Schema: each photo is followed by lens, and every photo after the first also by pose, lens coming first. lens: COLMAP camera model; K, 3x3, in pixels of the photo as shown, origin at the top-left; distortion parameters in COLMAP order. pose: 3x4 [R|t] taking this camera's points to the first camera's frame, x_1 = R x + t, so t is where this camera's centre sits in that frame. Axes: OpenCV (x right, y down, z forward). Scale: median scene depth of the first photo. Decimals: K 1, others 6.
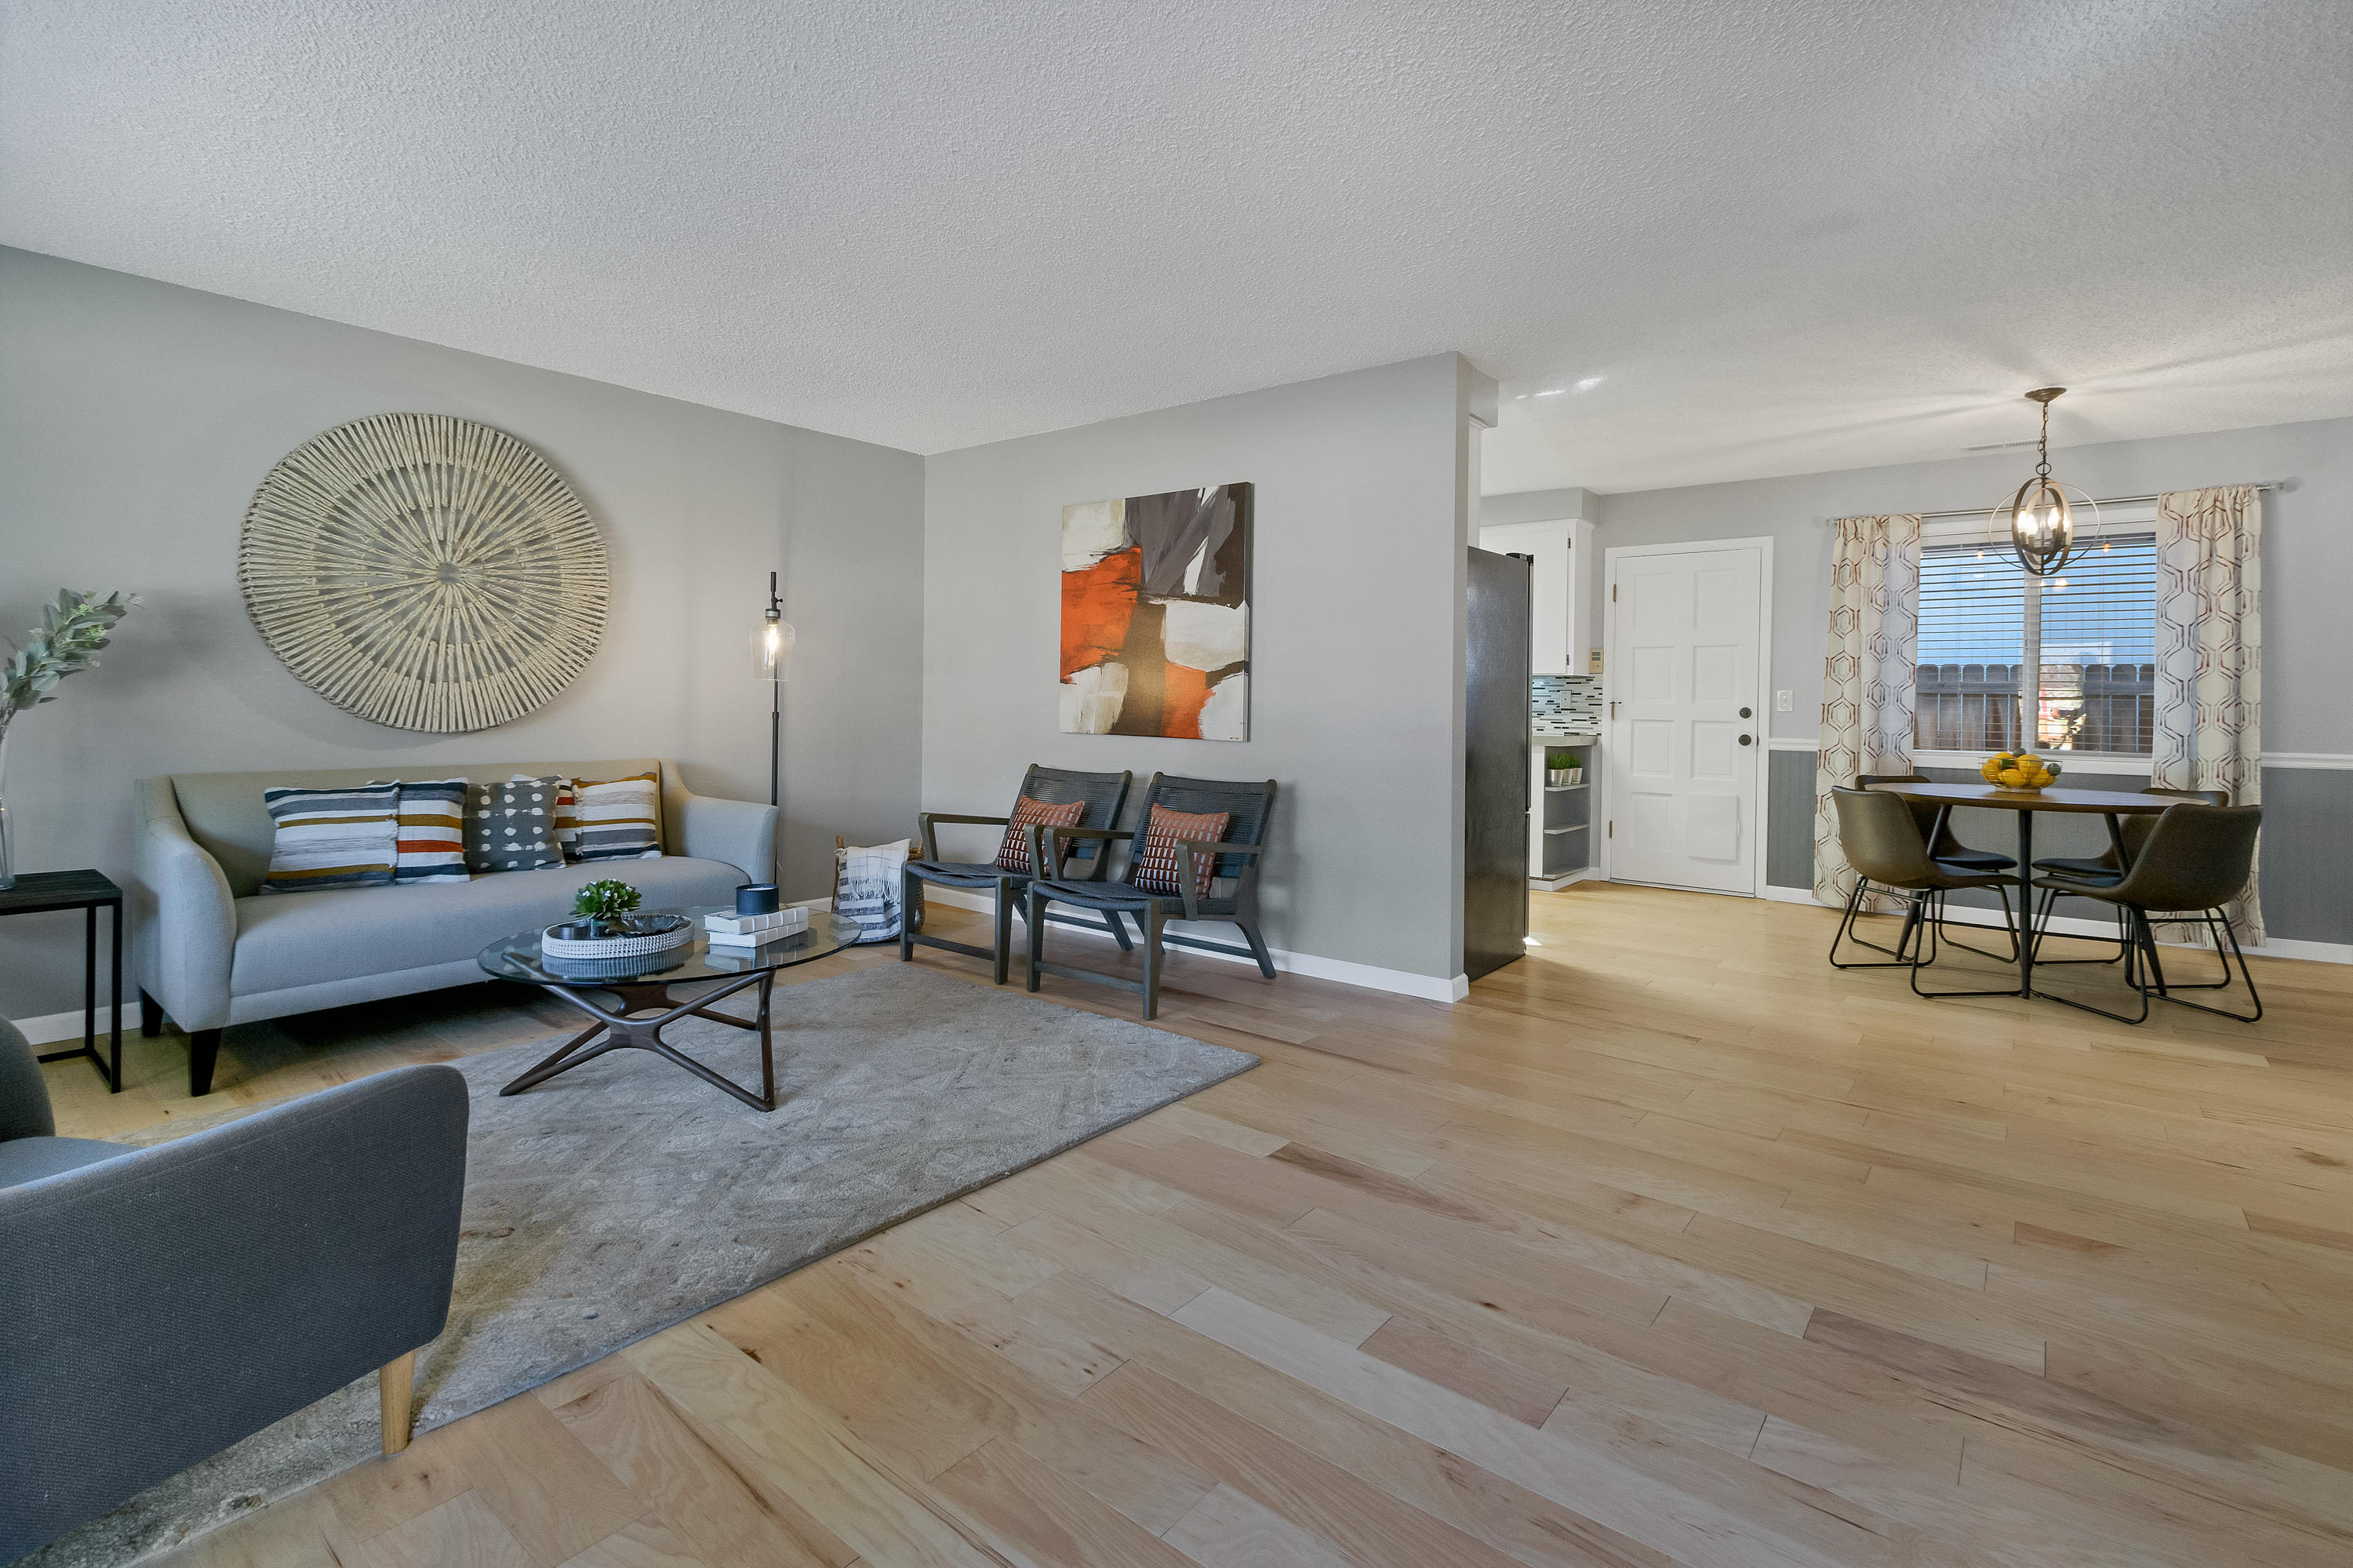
lens RADIAL K [[1092.6, 0, 1173.6], [0, 1092.6, 705.3], [0, 0, 1]] dist [-0.002317, -0.000317]
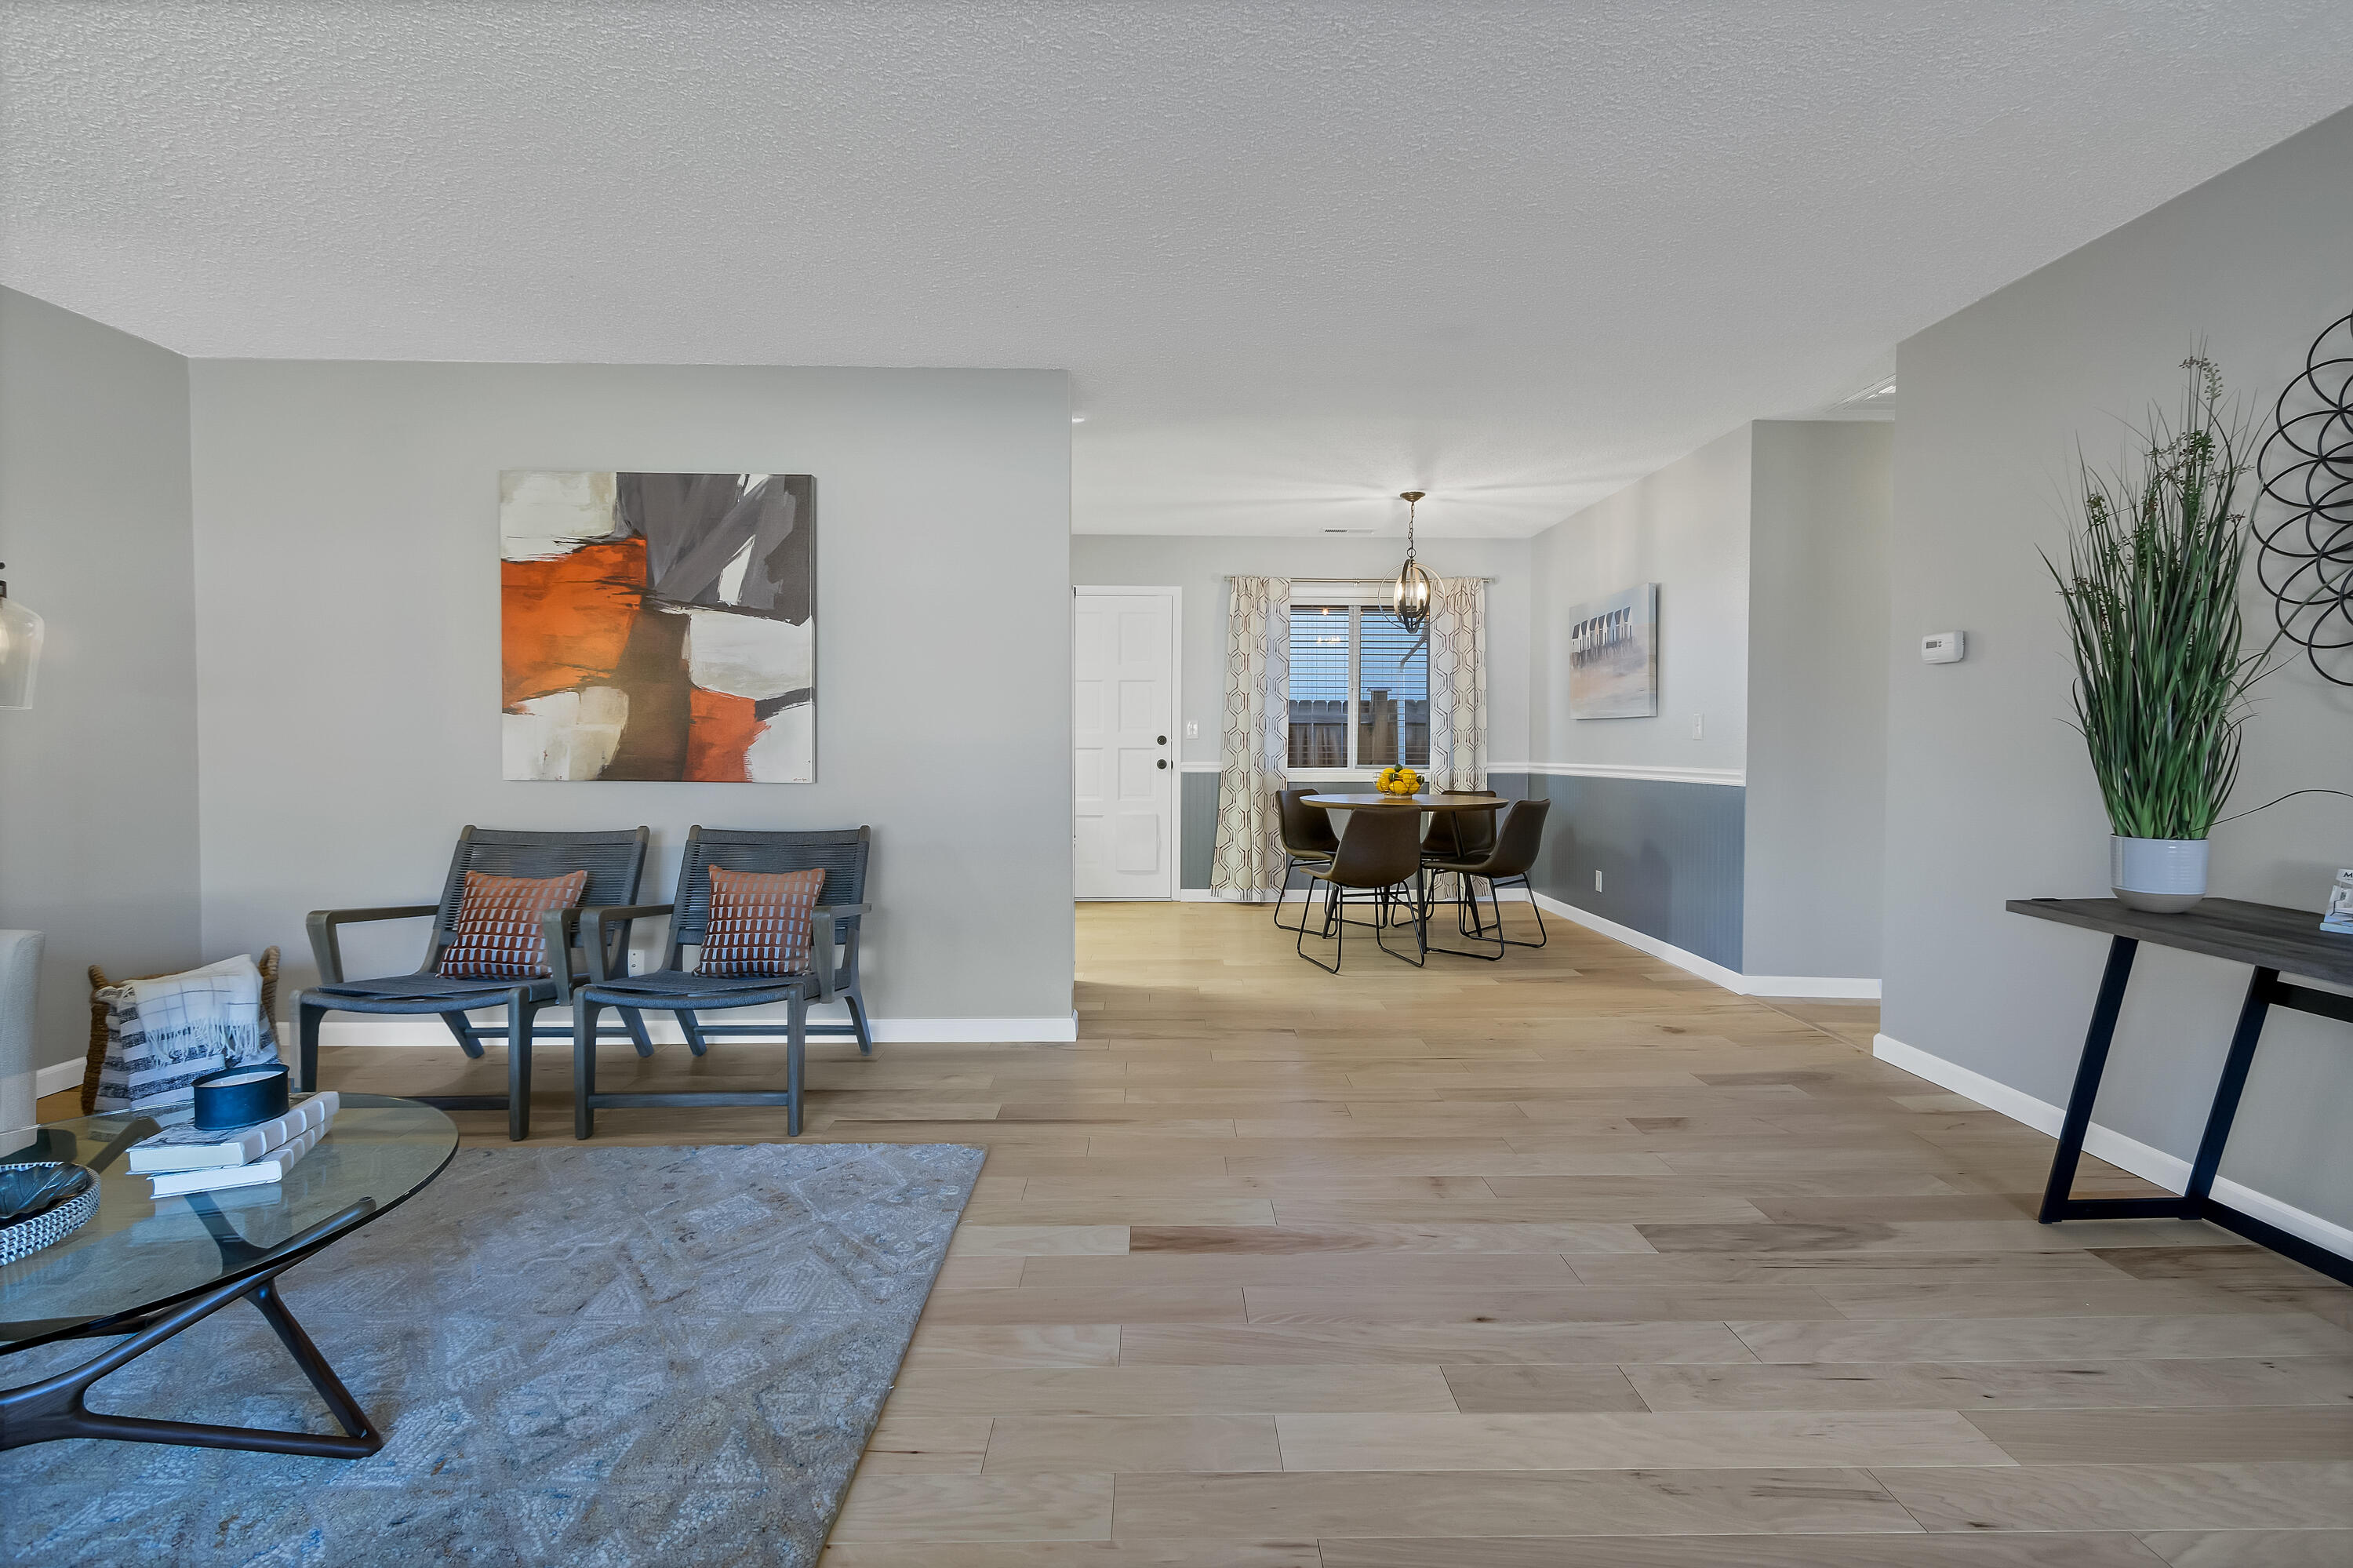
lens RADIAL K [[1066.6, 0, 1179.3], [0, 1066.6, 762.7], [0, 0, 1]] dist [-0.000743, -0.000052]
pose [[0.764782, -0.027483, 0.643702, -0.254055], [0.010201, 0.999481, 0.030553, -0.005153], [-0.644208, -0.016800, 0.764666, 0.188951]]
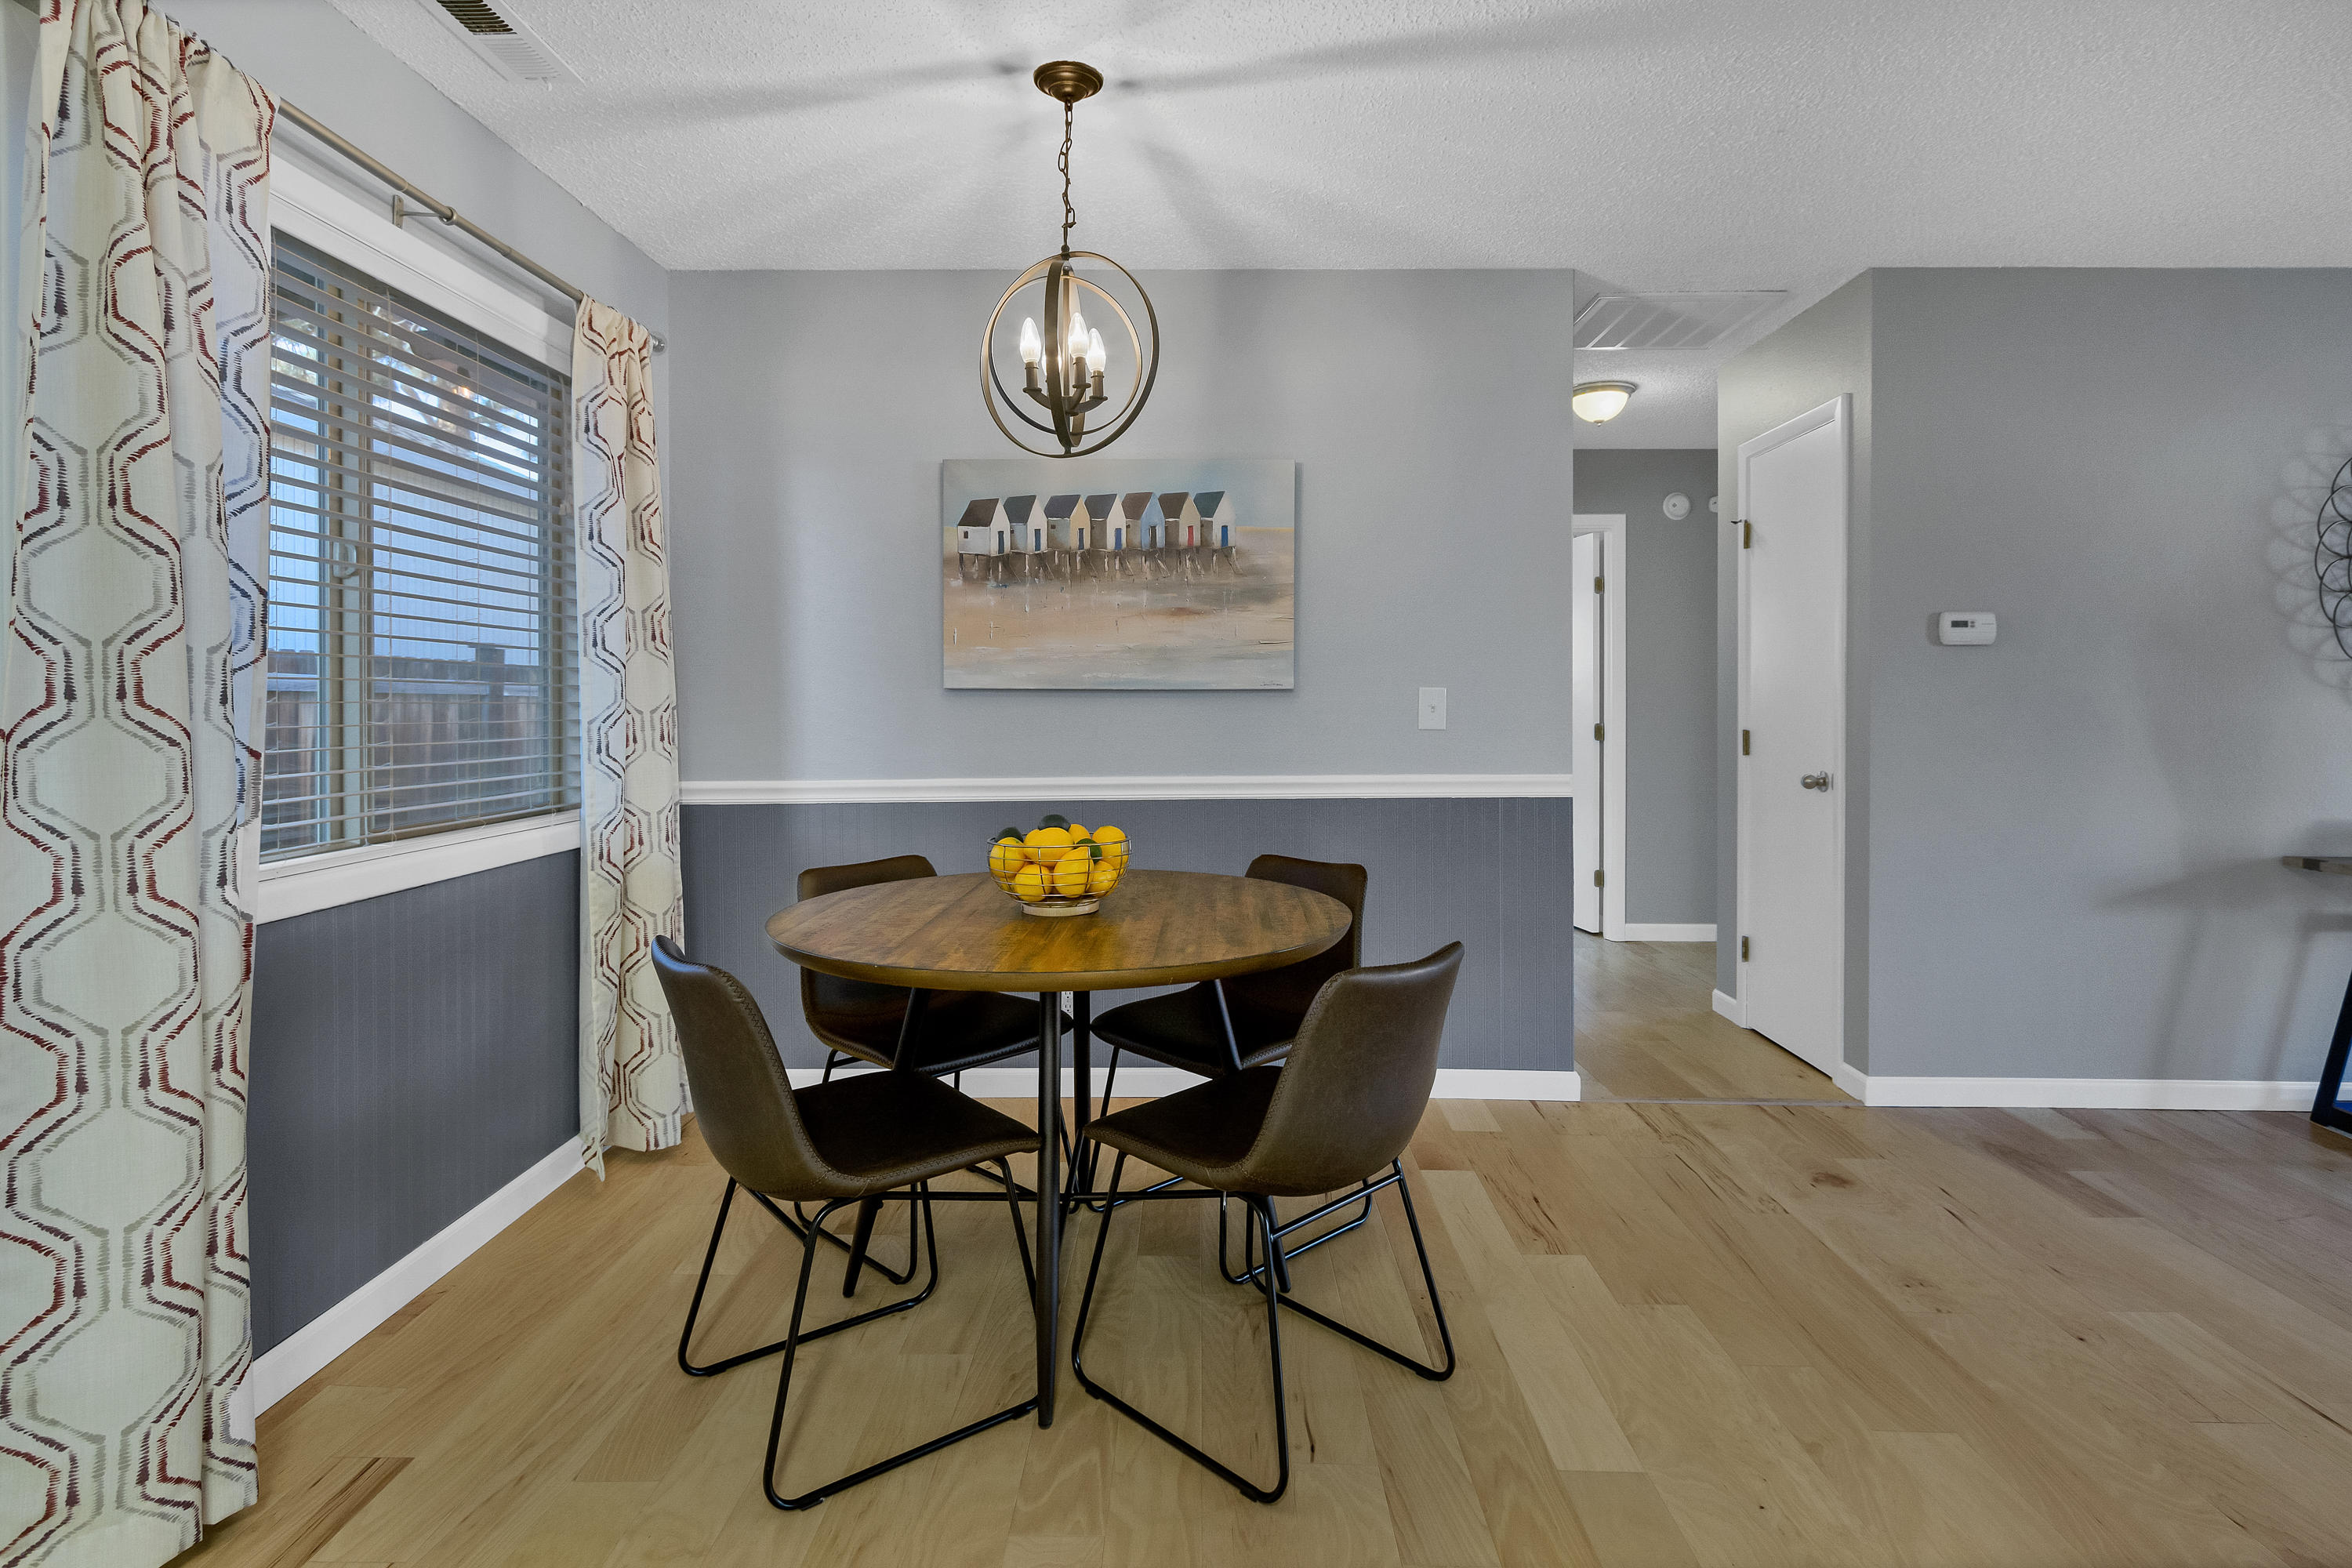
lens RADIAL K [[1213.1, 0, 1177.0], [0, 1213.1, 704.8], [0, 0, 1]] dist [0.000719, 0.000097]
pose [[-0.613422, -0.017574, 0.789560, 0.329619], [-0.006478, 0.999831, 0.017221, -0.018446], [-0.789729, 0.005449, -0.613432, 1.284314]]
